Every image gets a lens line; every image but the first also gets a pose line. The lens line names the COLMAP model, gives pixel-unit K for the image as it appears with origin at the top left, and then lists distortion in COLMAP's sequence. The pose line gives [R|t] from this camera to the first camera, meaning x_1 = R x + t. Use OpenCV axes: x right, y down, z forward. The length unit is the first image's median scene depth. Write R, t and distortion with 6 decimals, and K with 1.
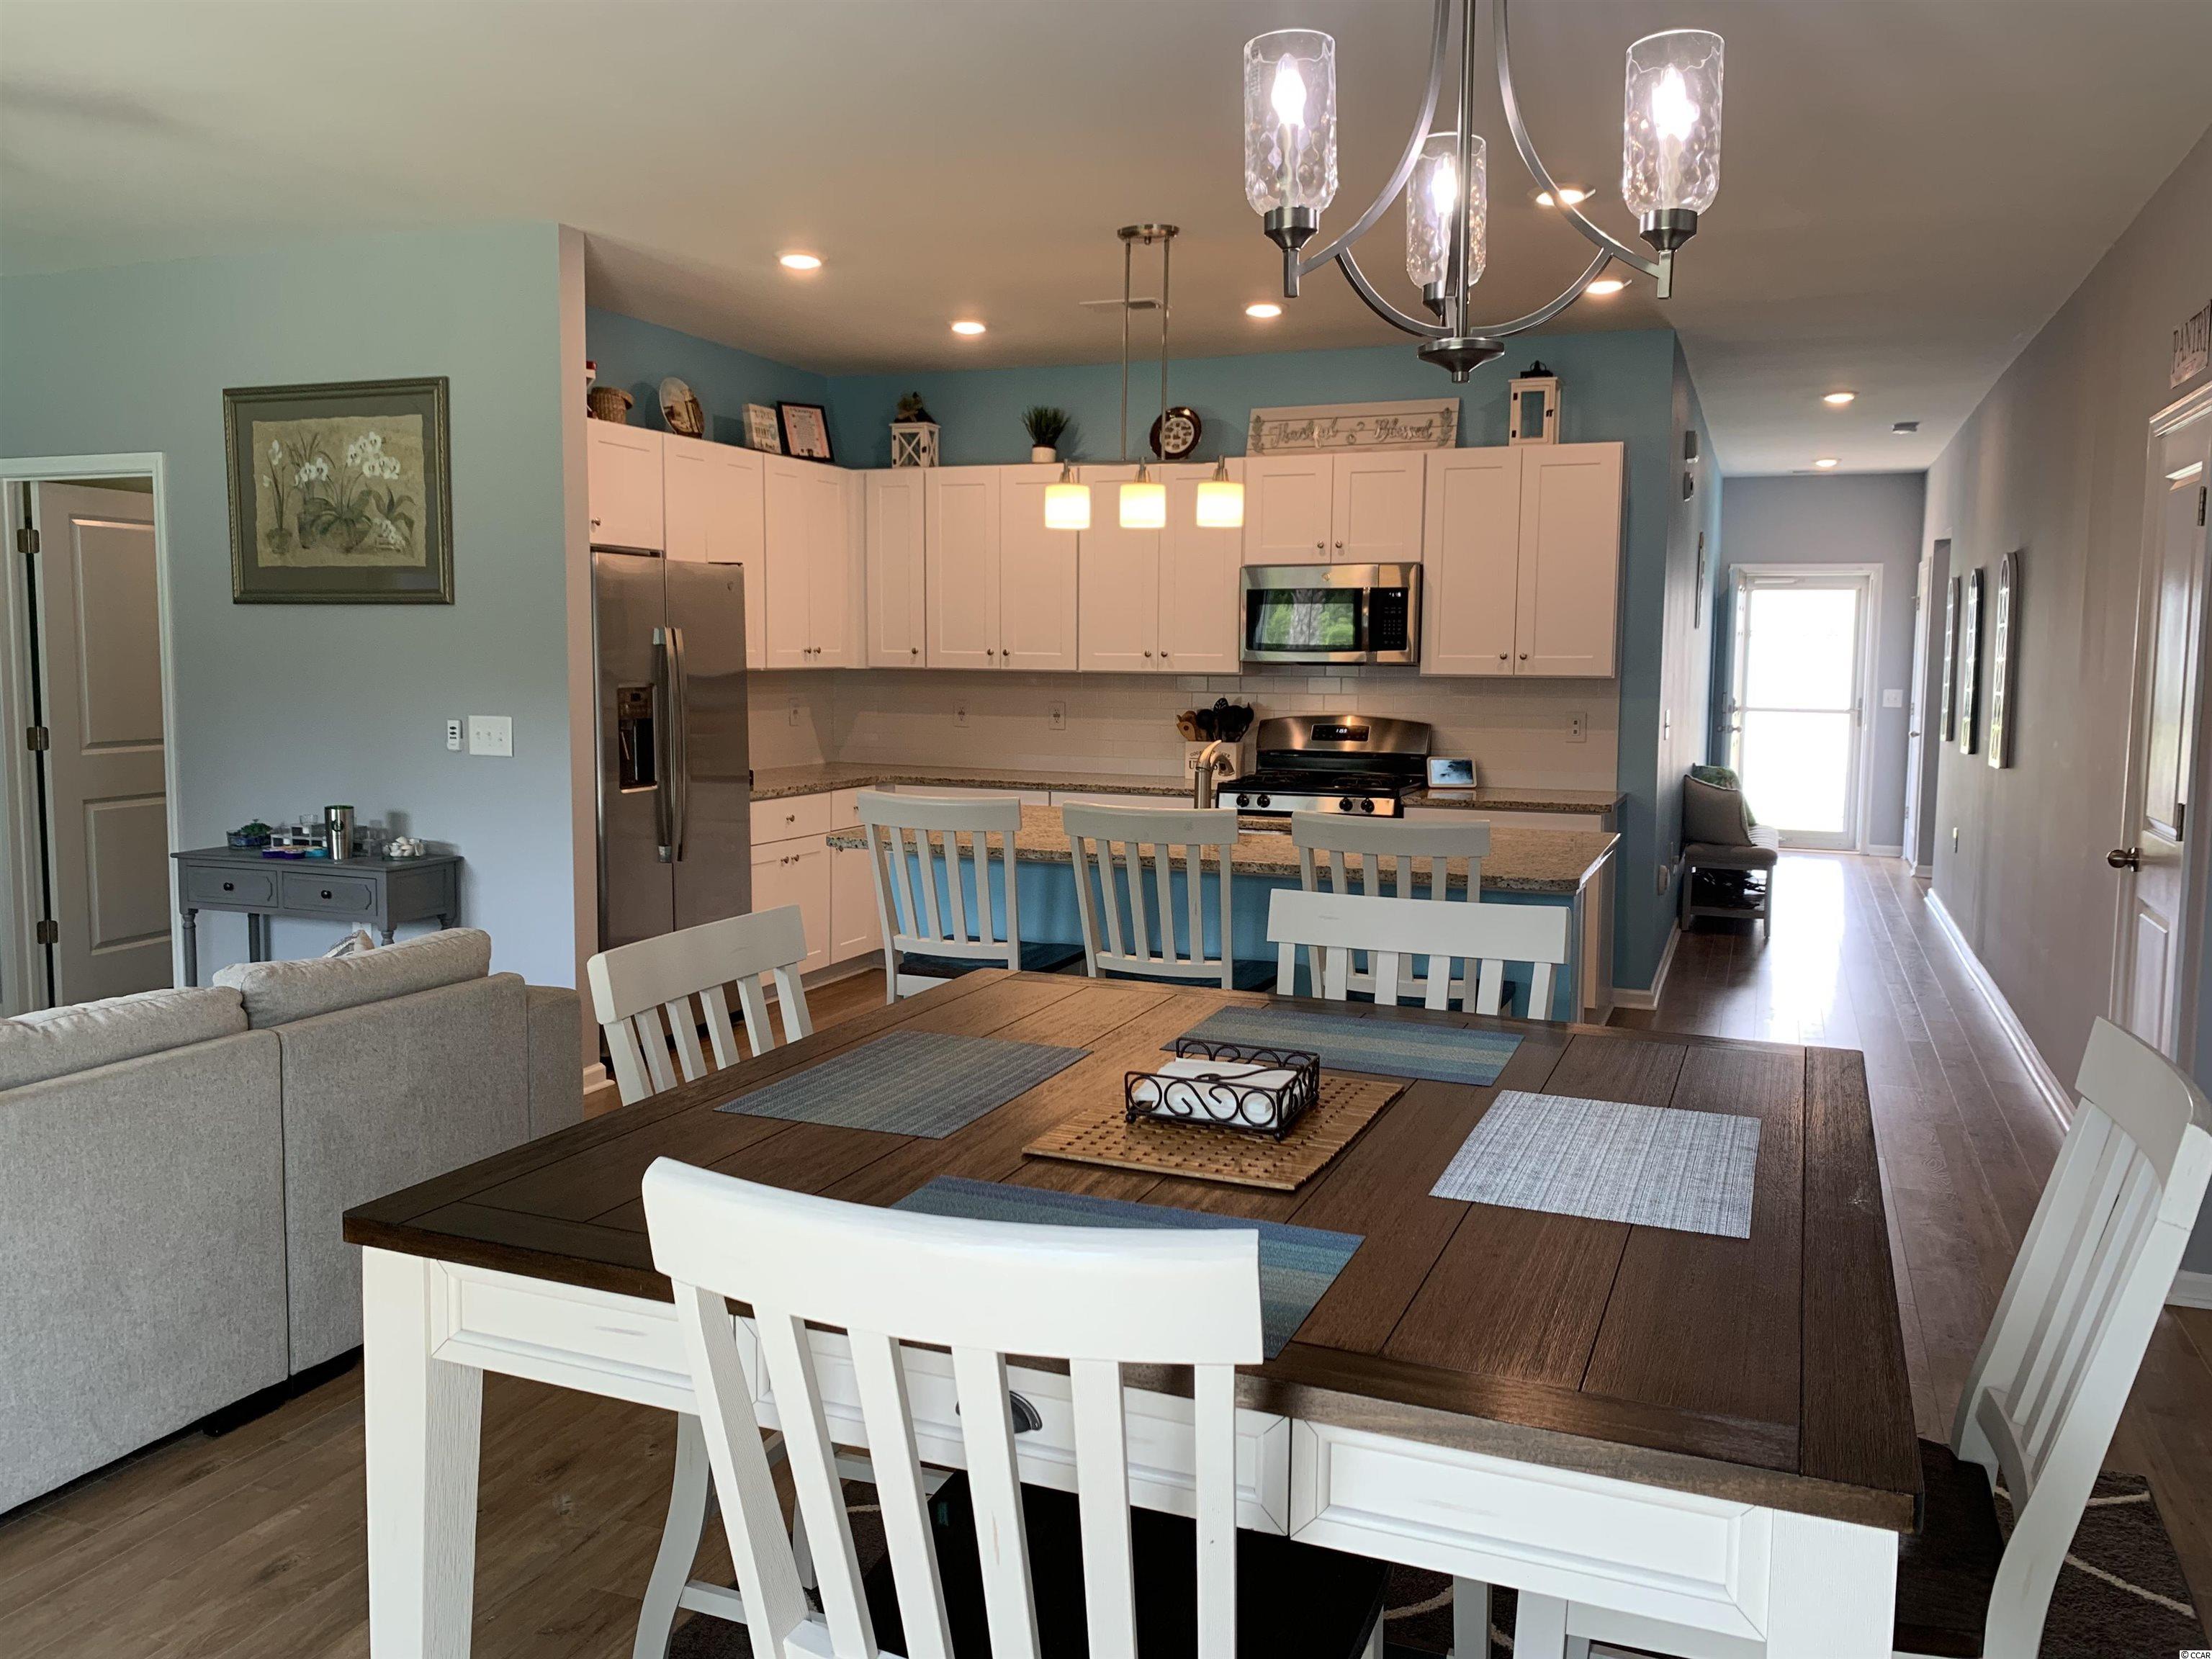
lens RADIAL K [[1682.1, 0, 1116.4], [0, 1682.1, 769.2], [0, 0, 1]] dist [0.179828, -0.001092]
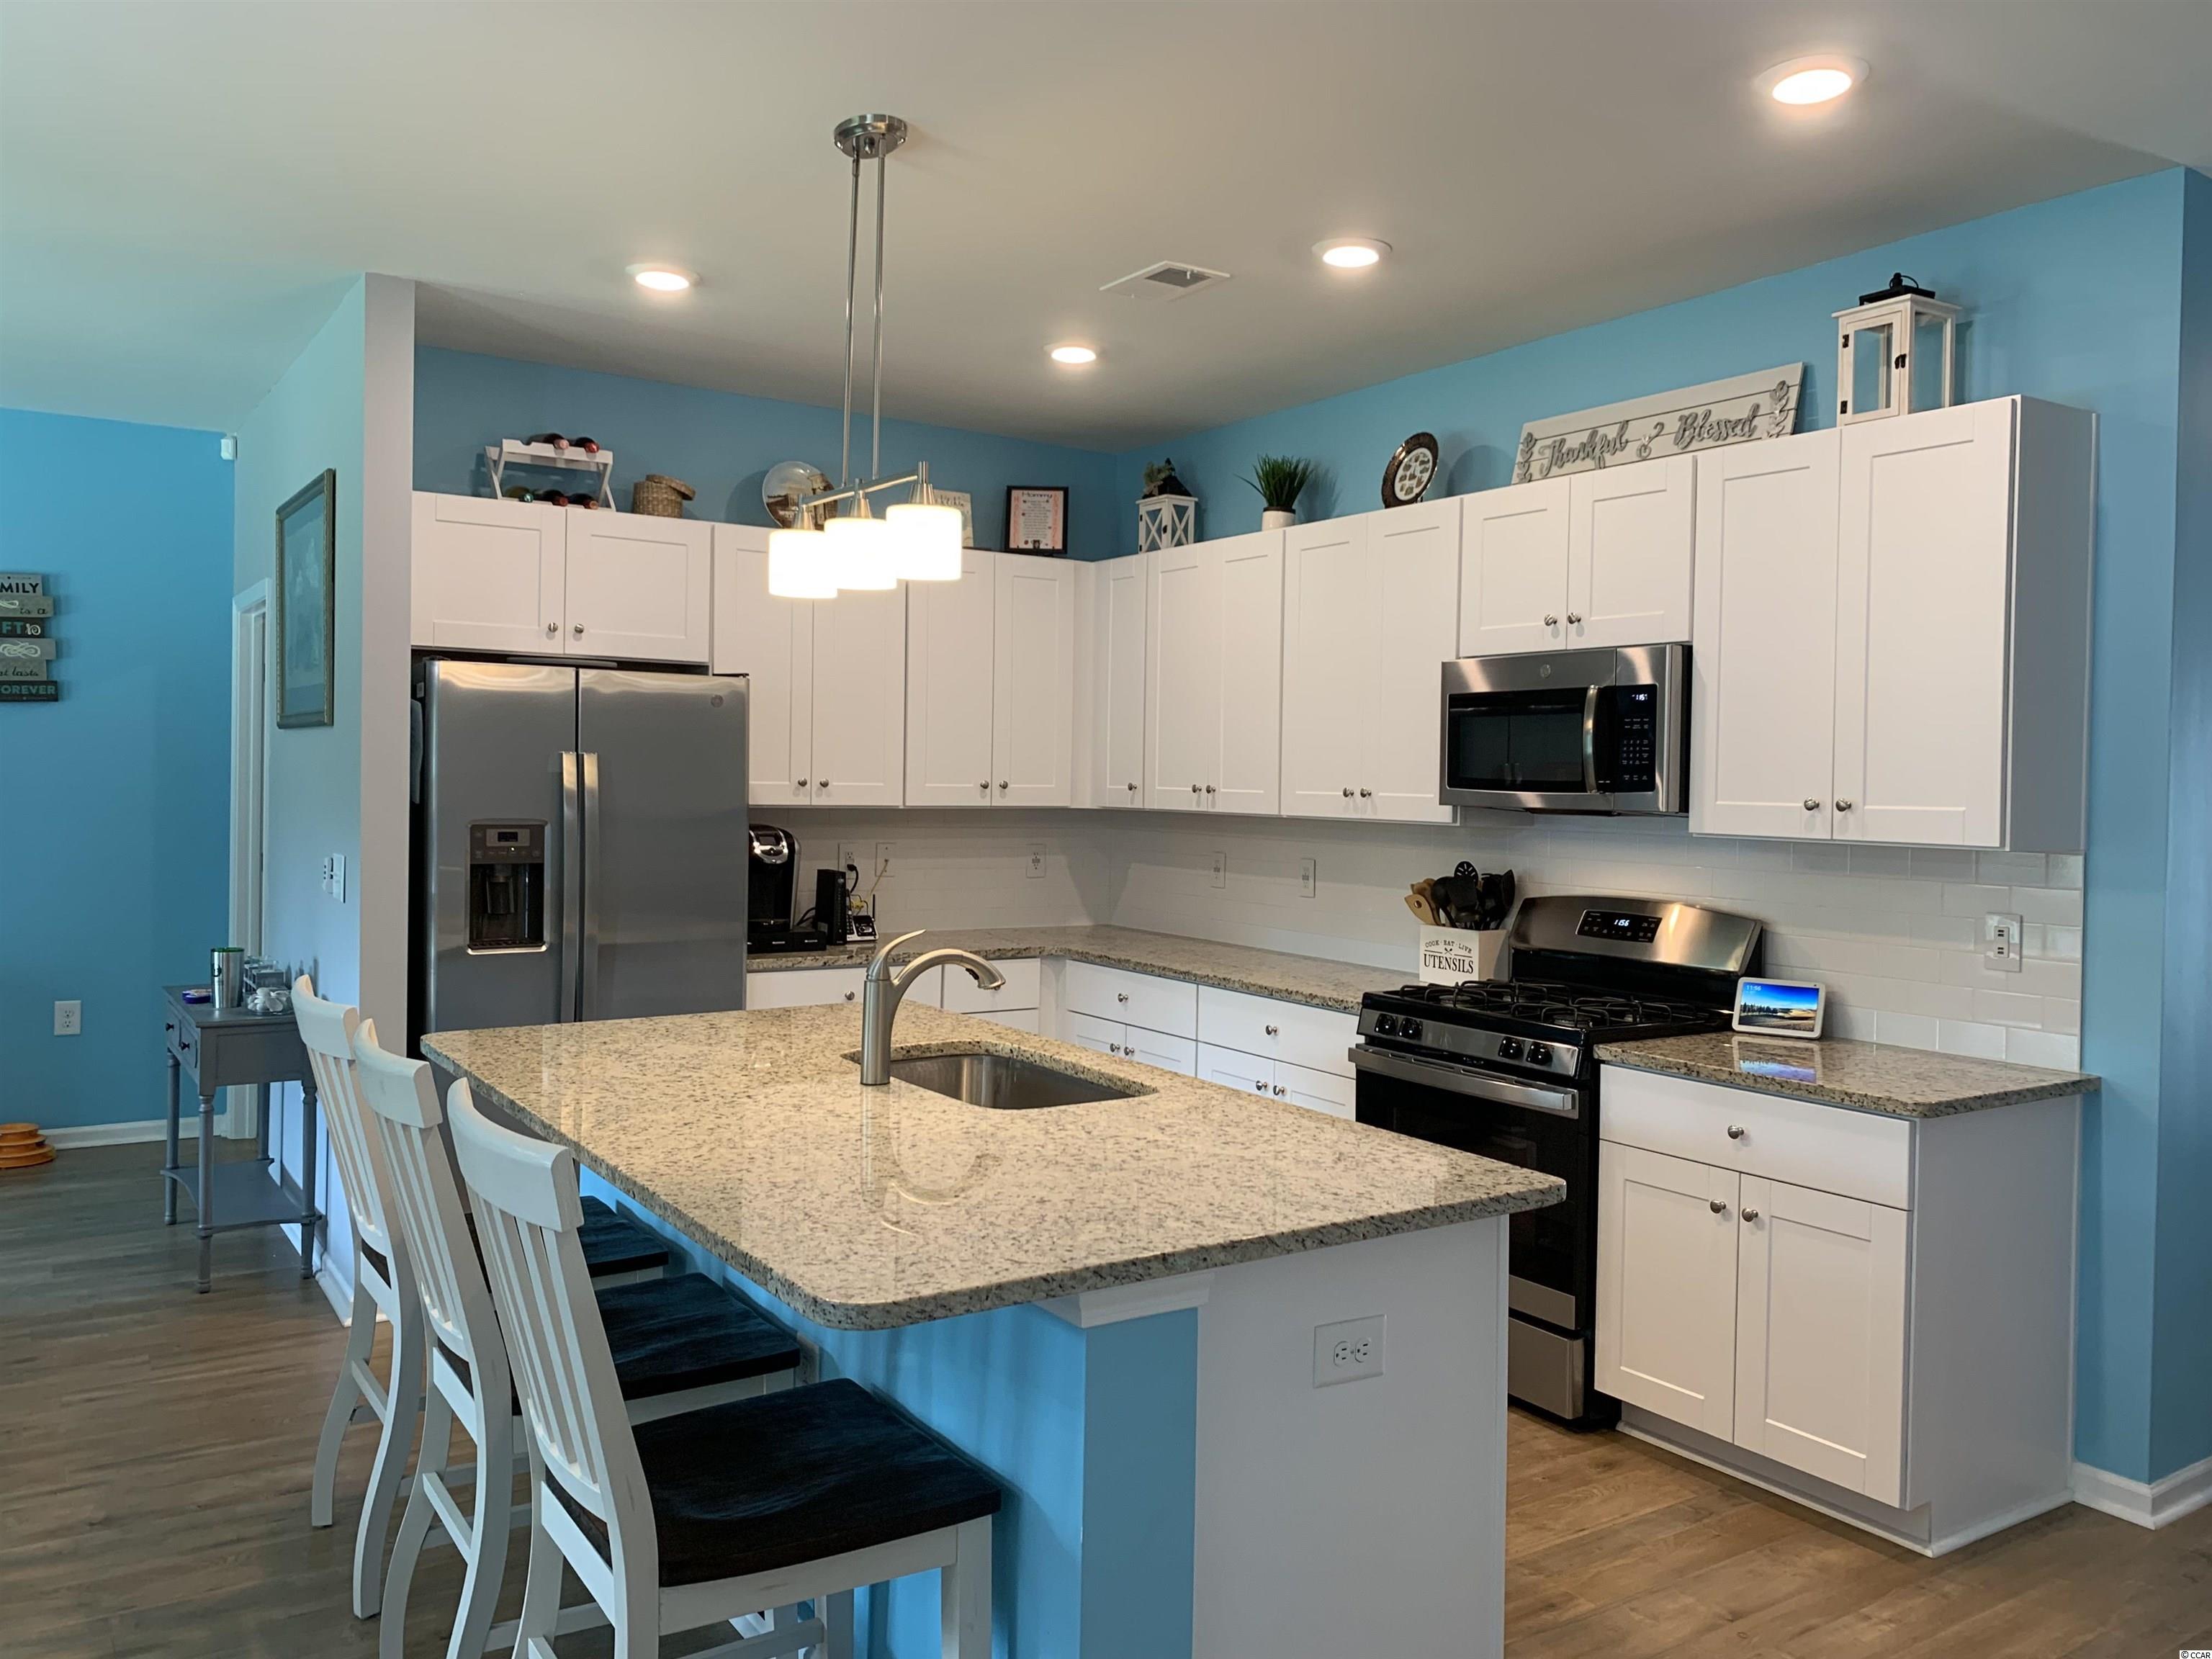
lens RADIAL K [[1675.3, 0, 1106.0], [0, 1675.3, 829.5], [0, 0, 1]] dist [0.075397, -0.100059]
pose [[0.821530, 0.025408, -0.569599, 0.331108], [-0.055791, 0.997795, -0.035959, -0.024120], [0.567429, 0.061320, 0.821136, 0.392994]]
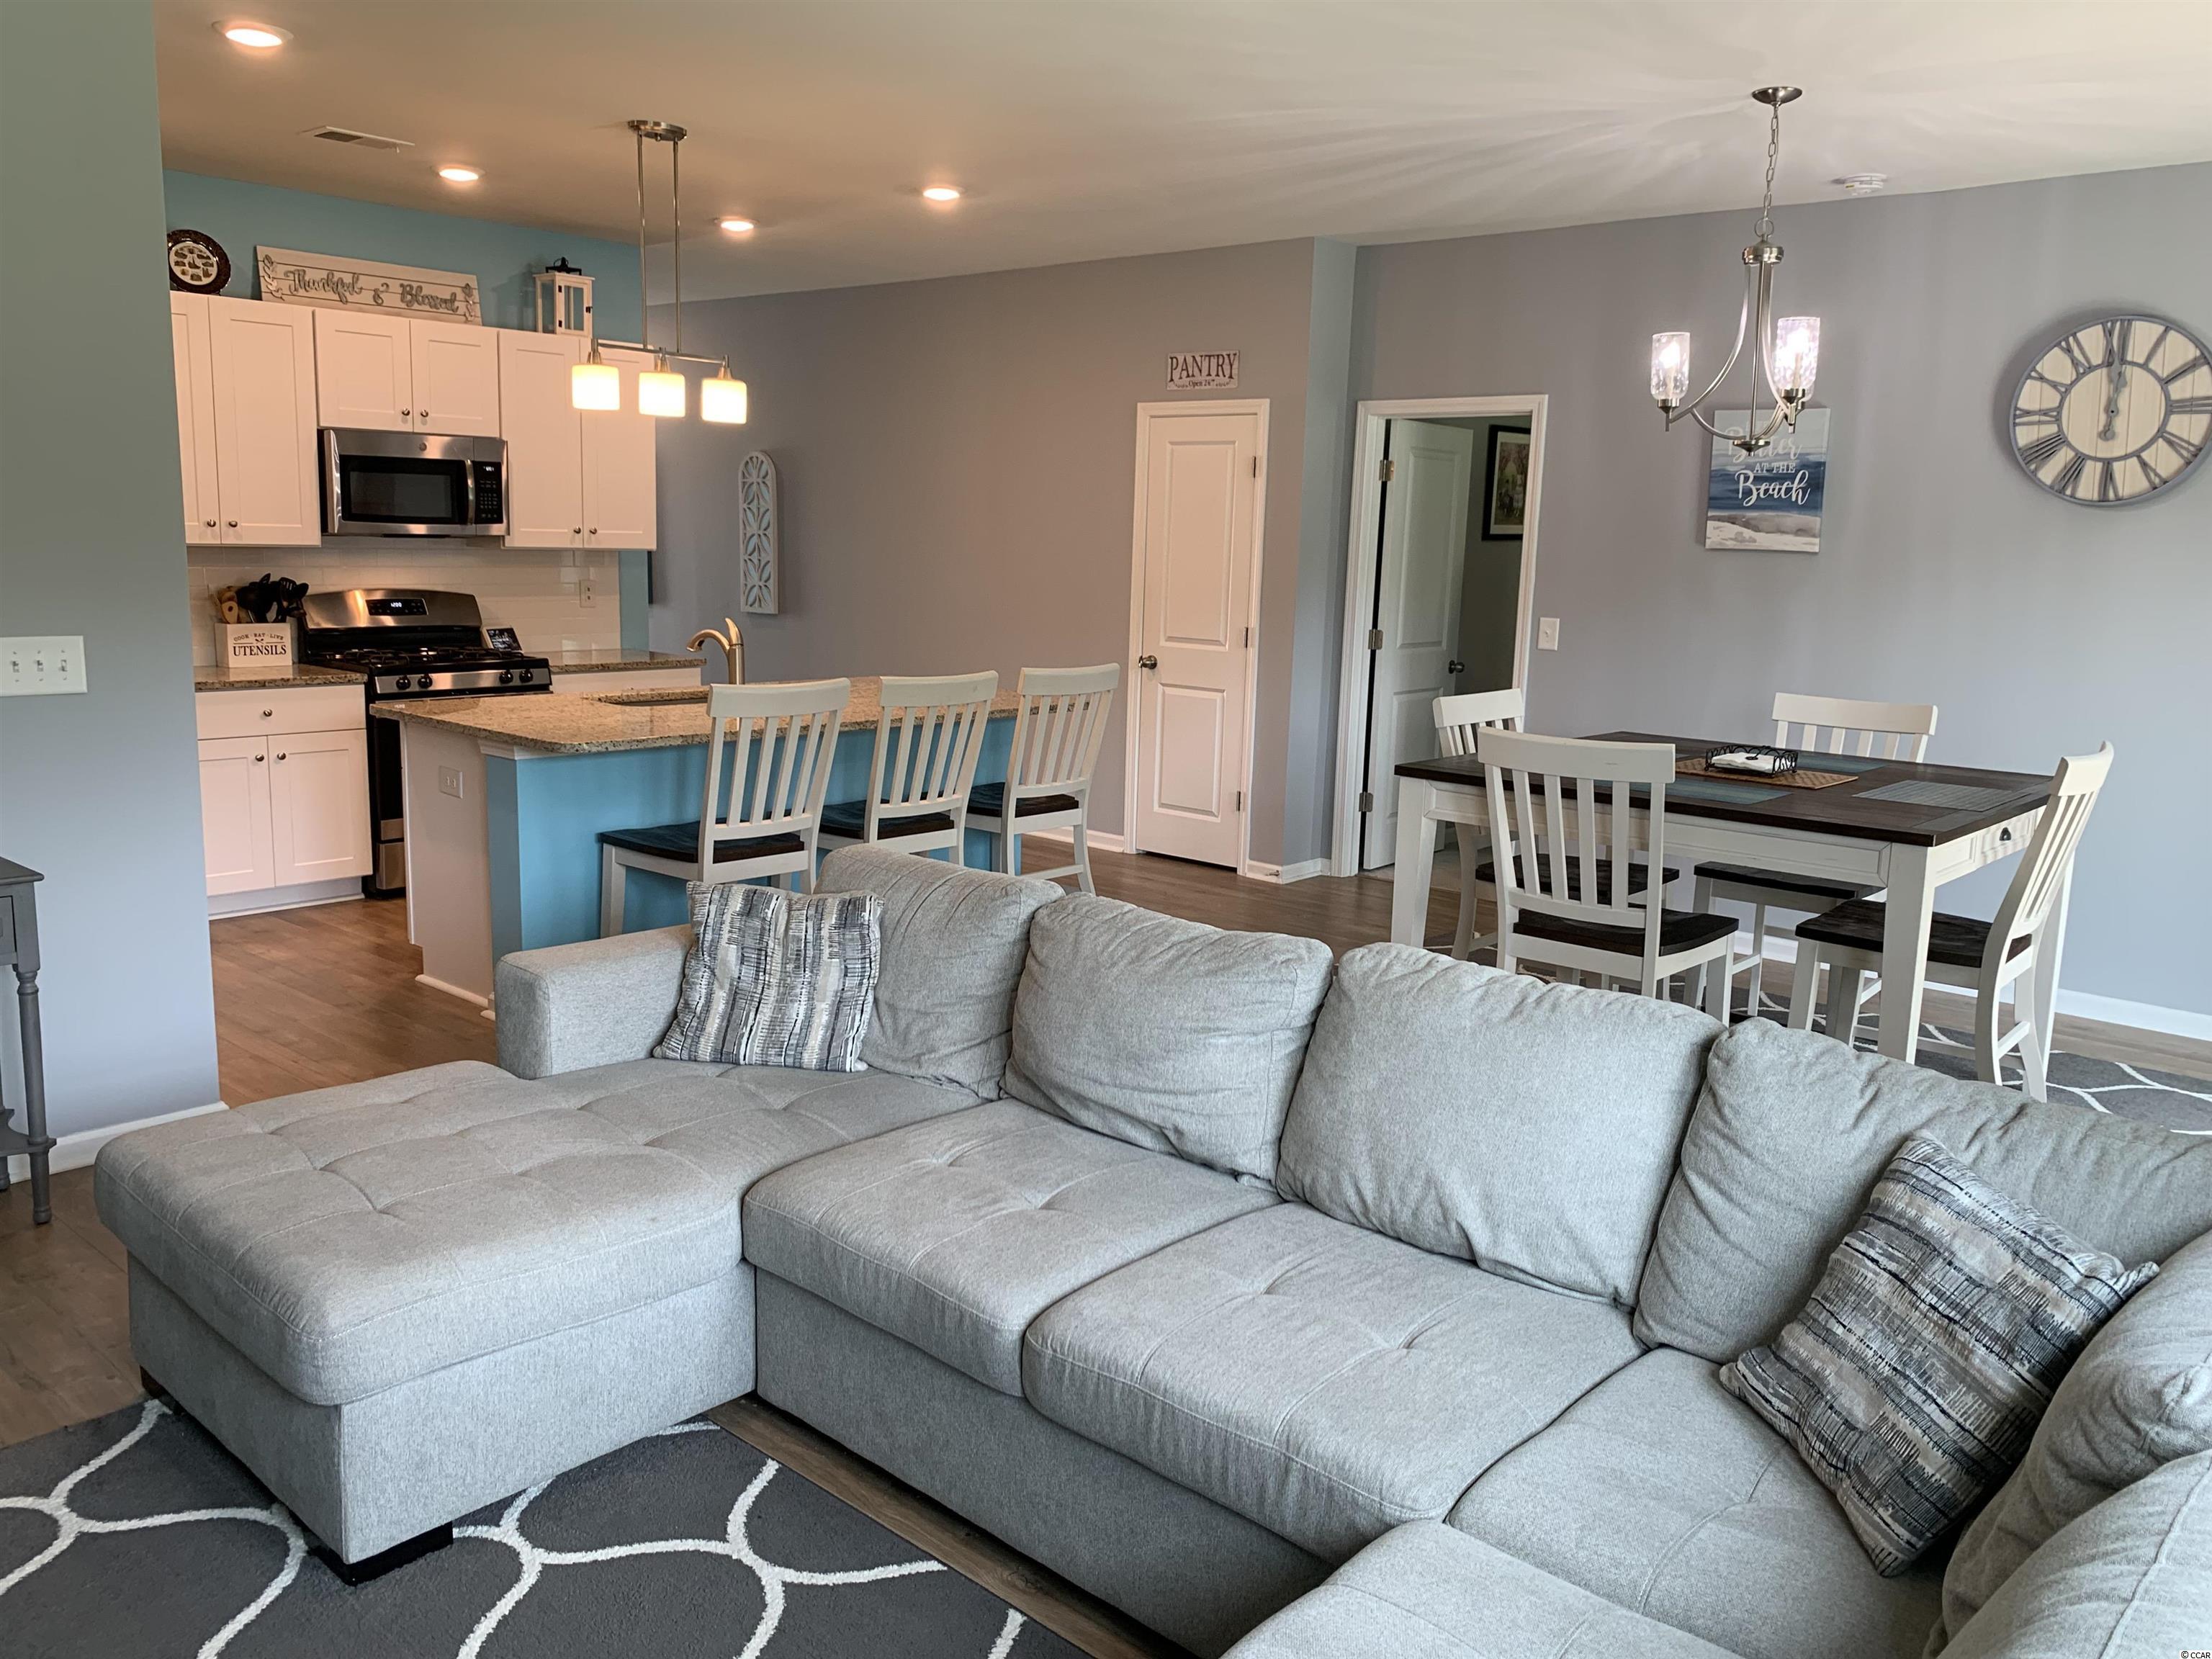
lens RADIAL K [[1745.8, 0, 1106.0], [0, 1745.8, 829.5], [0, 0, 1]] dist [0.089055, -0.122281]
pose [[0.352291, -0.155557, 0.922872, -0.689333], [0.052250, 0.987821, 0.146559, -0.023155], [-0.934431, -0.003412, 0.356128, 0.255917]]
